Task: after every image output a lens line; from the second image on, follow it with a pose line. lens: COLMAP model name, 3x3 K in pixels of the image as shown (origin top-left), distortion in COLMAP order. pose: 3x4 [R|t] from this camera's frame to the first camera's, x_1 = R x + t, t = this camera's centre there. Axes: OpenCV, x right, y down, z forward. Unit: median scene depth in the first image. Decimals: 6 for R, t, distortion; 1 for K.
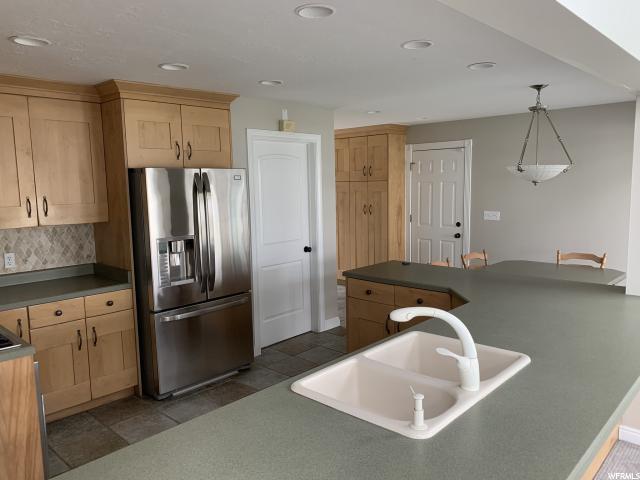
lens RADIAL K [[482.4, 0, 320.0], [0, 482.4, 240.0], [0, 0, 1]] dist [0.062647, -0.116470]
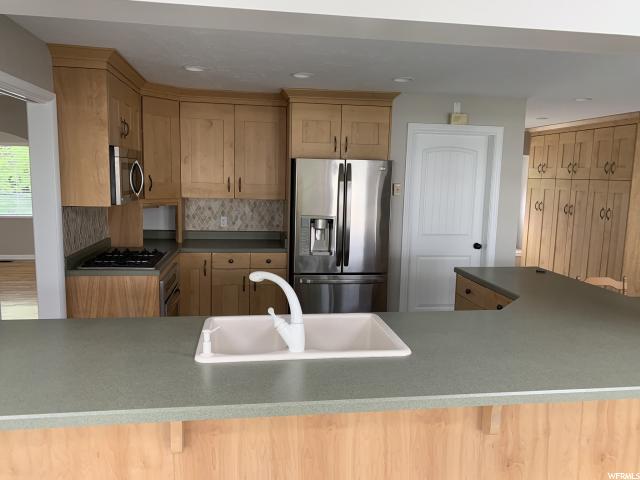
lens RADIAL K [[482.4, 0, 320.0], [0, 482.4, 240.0], [0, 0, 1]] dist [0.062647, -0.116470]
pose [[0.782479, 0.120458, -0.610914, 0.419073], [-0.113820, 0.992249, 0.049864, -0.006582], [0.612186, 0.030517, 0.790125, 0.051275]]
